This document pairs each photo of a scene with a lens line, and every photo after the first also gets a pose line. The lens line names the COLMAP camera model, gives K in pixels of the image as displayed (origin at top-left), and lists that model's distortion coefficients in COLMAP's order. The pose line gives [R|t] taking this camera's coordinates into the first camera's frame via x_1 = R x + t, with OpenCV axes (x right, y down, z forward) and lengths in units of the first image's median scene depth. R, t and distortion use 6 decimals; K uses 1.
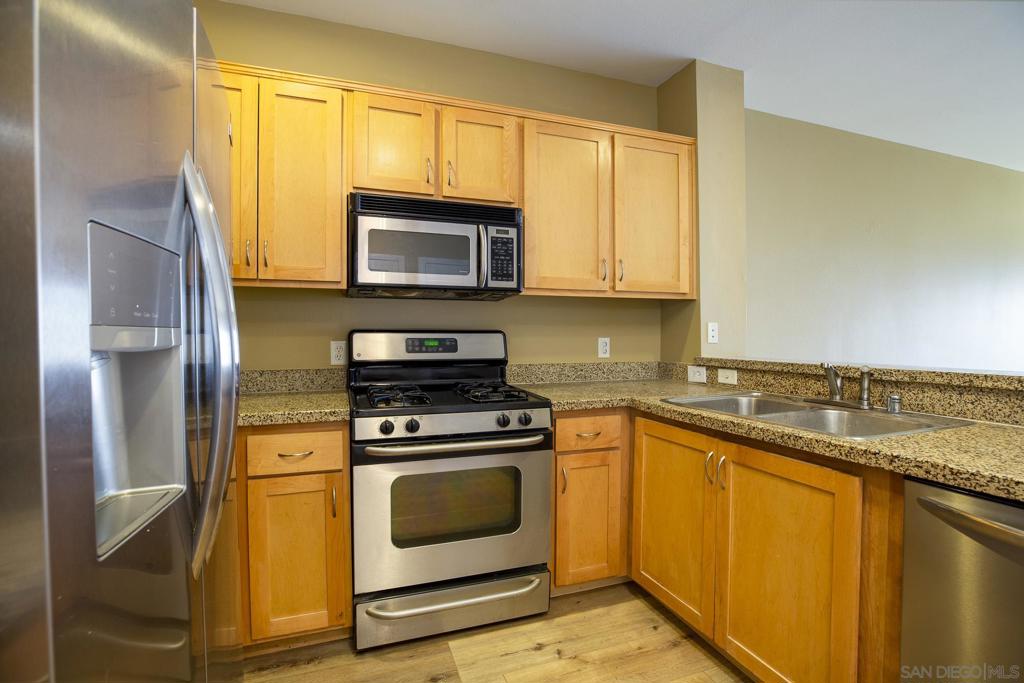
lens RADIAL K [[463.2, 0, 512.0], [0, 463.2, 341.5], [0, 0, 1]] dist [-0.015325, -0.000224]
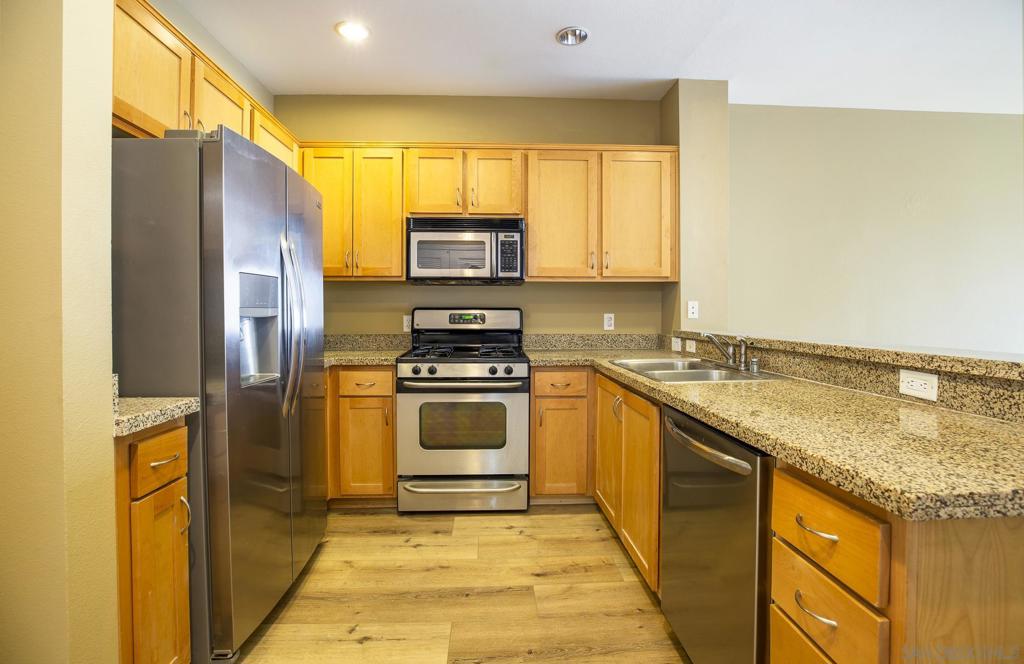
lens RADIAL K [[463.1, 0, 508.8], [0, 463.1, 320.1], [0, 0, 1]] dist [-0.000761, -0.000102]
pose [[0.948550, 0.007436, -0.316539, 0.446038], [-0.006492, 0.999971, 0.004038, 0.007095], [0.316560, -0.001775, 0.948571, -0.330503]]
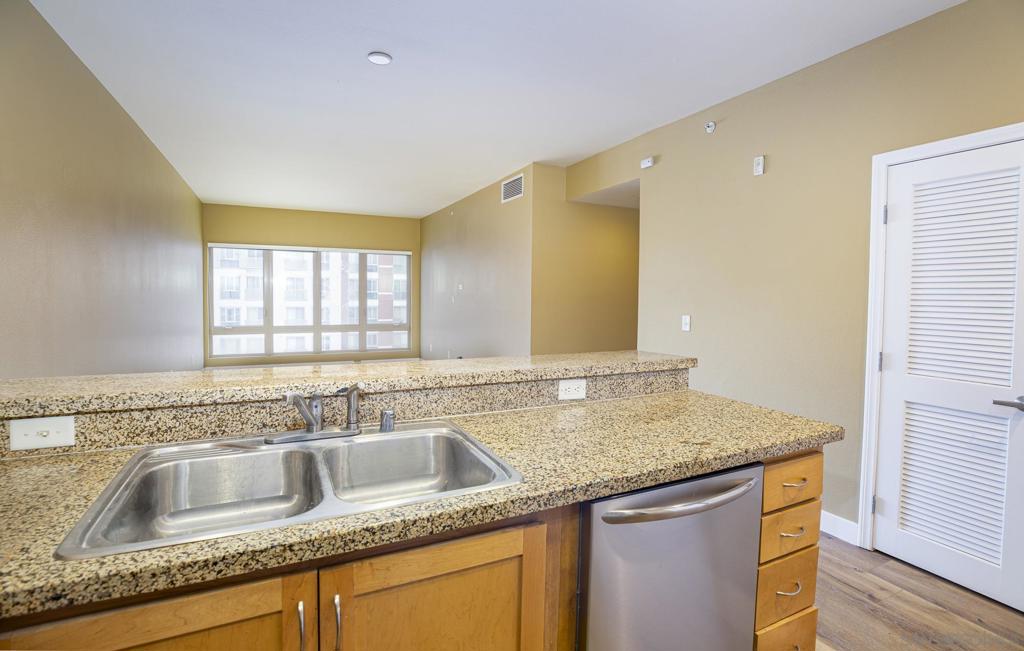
lens RADIAL K [[481.2, 0, 512.0], [0, 481.2, 325.5], [0, 0, 1]] dist [-0.030779, 0.000570]
pose [[-0.097306, -0.062109, 0.993315, -0.068091], [0.001165, 0.998043, 0.062519, -0.075859], [-0.995254, 0.007240, -0.097043, 0.638706]]
